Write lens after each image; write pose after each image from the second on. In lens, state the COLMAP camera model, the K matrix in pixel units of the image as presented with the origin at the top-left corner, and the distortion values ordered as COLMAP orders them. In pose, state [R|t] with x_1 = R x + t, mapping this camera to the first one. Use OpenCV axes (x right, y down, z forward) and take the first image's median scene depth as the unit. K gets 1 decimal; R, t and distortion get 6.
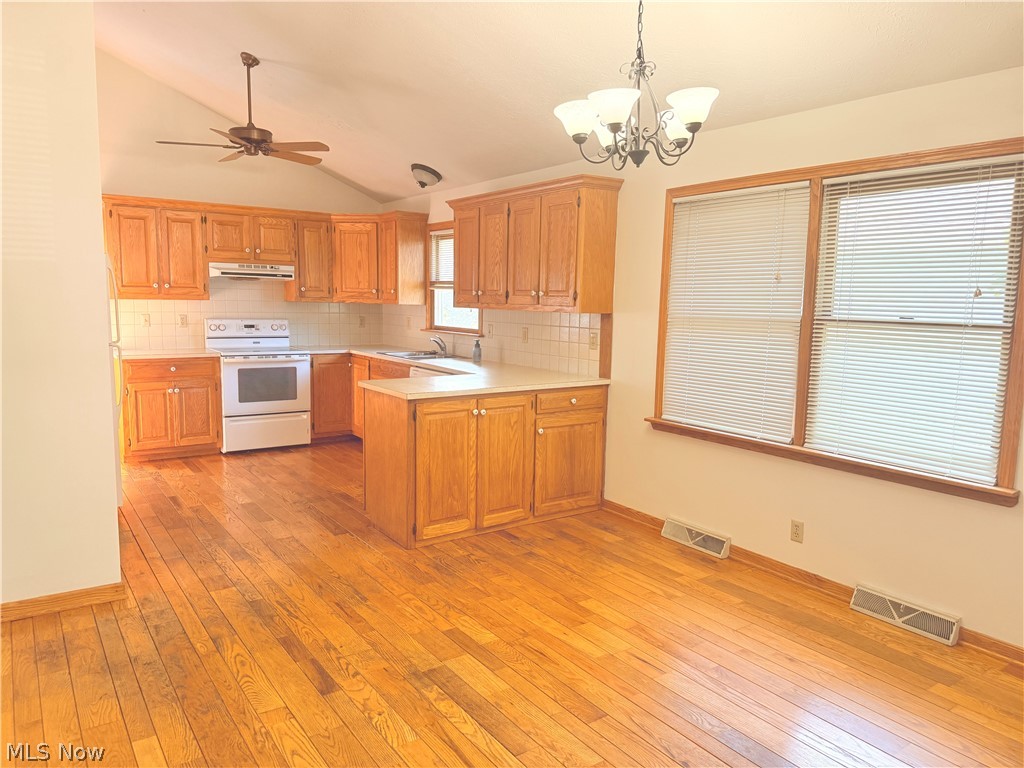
lens RADIAL K [[712.8, 0, 512.0], [0, 712.8, 384.0], [0, 0, 1]] dist [0.128051, -0.197654]
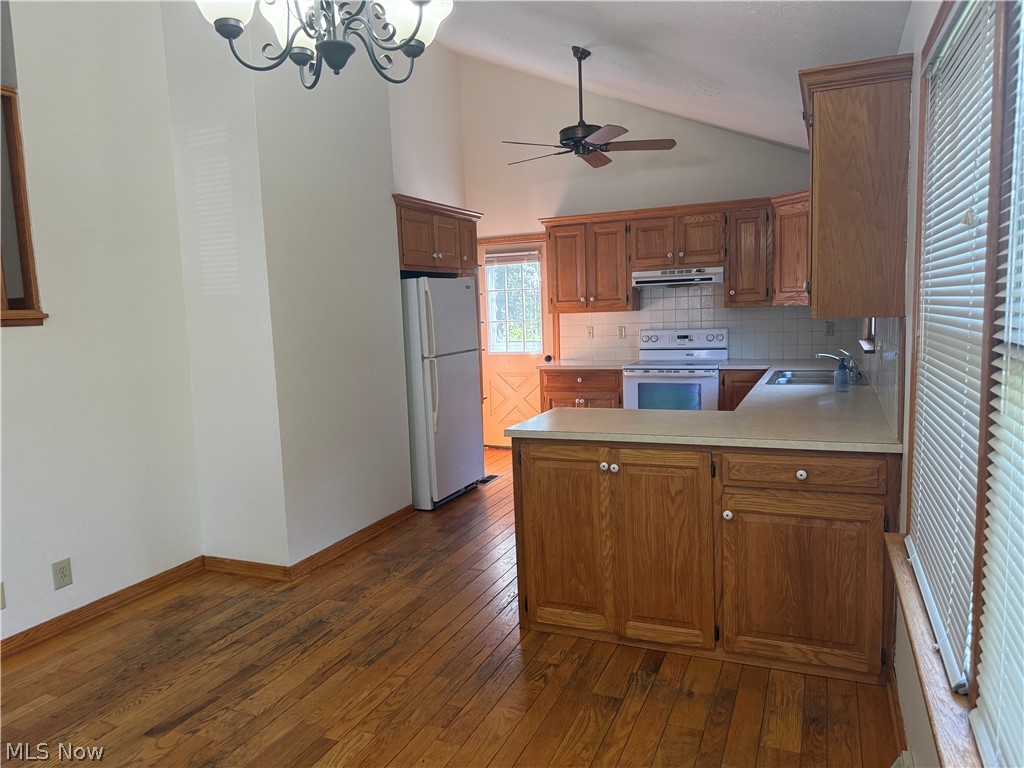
lens RADIAL K [[712.8, 0, 512.0], [0, 712.8, 384.0], [0, 0, 1]] dist [0.128051, -0.197654]
pose [[0.533049, 0.054900, -0.844302, 0.438786], [-0.057725, 0.997927, 0.028445, -0.050071], [0.844113, 0.033574, 0.535113, 0.492035]]
